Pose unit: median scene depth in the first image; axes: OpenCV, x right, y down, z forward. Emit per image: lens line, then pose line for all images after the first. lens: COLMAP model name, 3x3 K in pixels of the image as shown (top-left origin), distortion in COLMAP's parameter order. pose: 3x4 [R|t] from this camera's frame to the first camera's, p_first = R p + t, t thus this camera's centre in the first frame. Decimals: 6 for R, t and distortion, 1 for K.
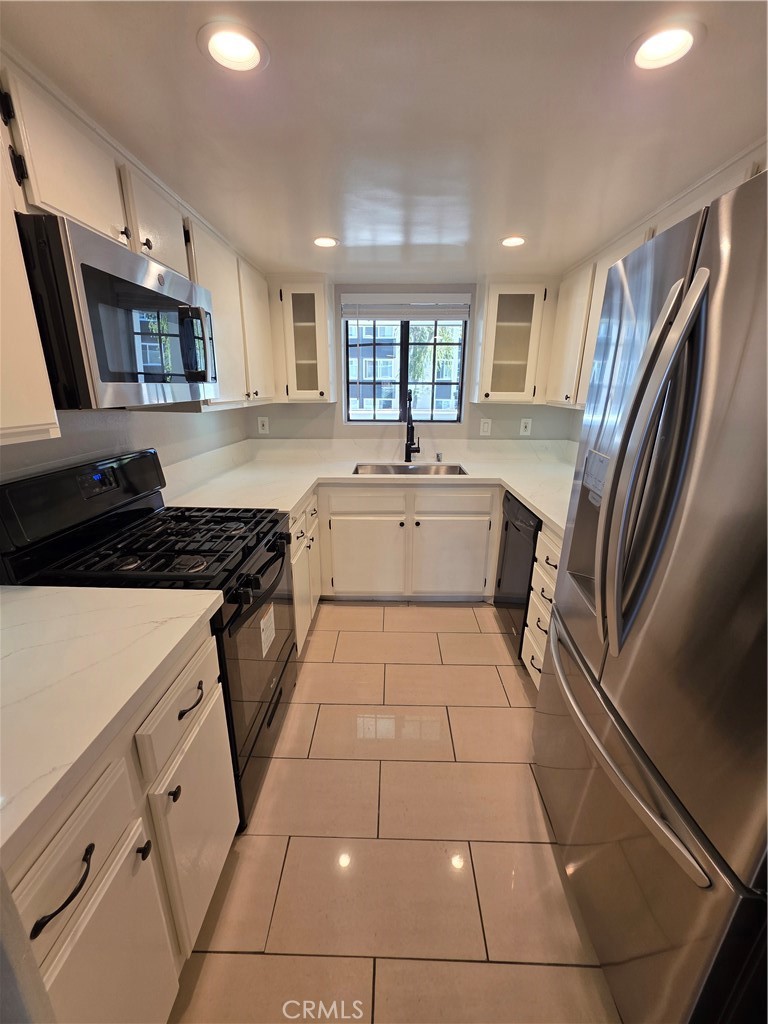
lens RADIAL K [[409.8, 0, 384.3], [0, 409.8, 518.0], [0, 0, 1]] dist [0.006084, -0.000877]
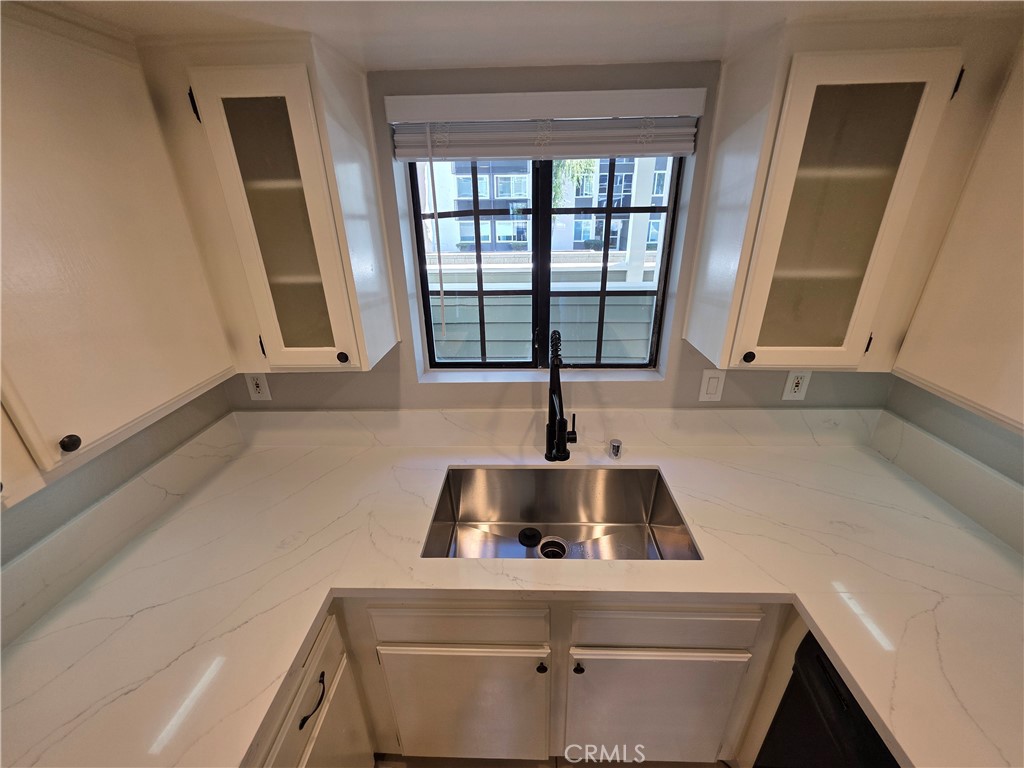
lens RADIAL K [[409.8, 0, 515.6], [0, 409.8, 383.7], [0, 0, 1]] dist [0.006084, -0.000877]
pose [[0.999777, -0.017592, -0.011673, 0.024393], [0.018678, 0.994749, 0.100623, -0.307116], [0.009842, -0.100819, 0.994856, 0.577081]]
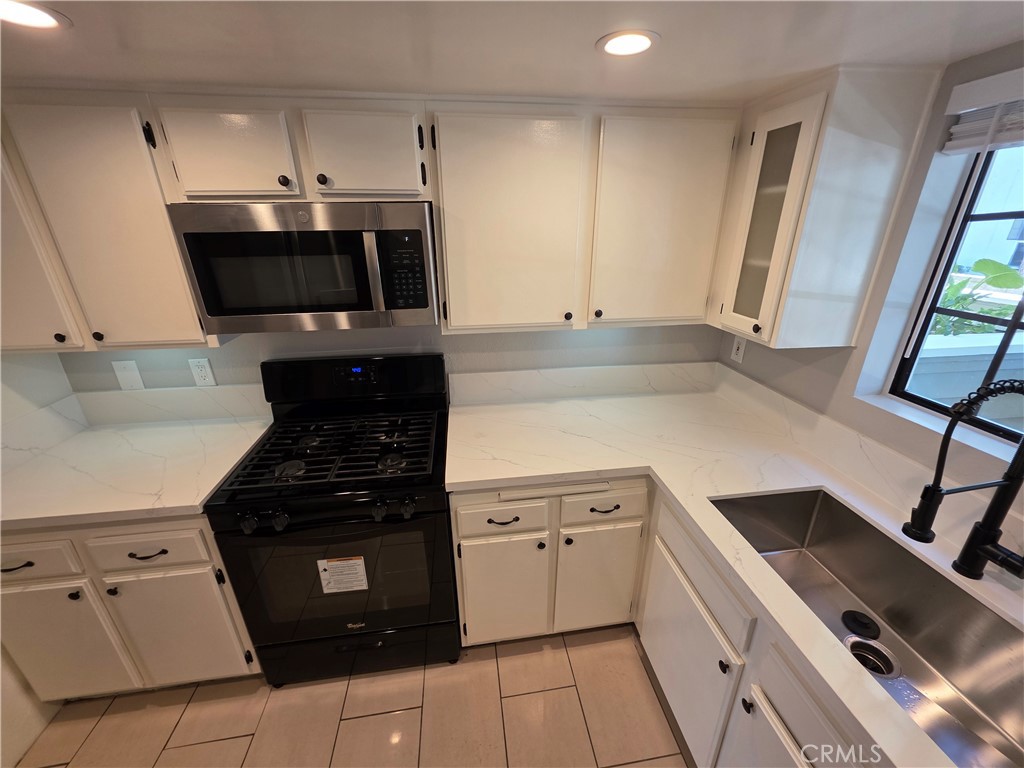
lens RADIAL K [[409.8, 0, 513.4], [0, 409.8, 382.7], [0, 0, 1]] dist [0.006084, -0.000877]
pose [[0.164567, 0.357329, -0.919366, 0.278177], [-0.293877, 0.907506, 0.300116, -0.300085], [0.941570, 0.220791, 0.254356, 0.594451]]
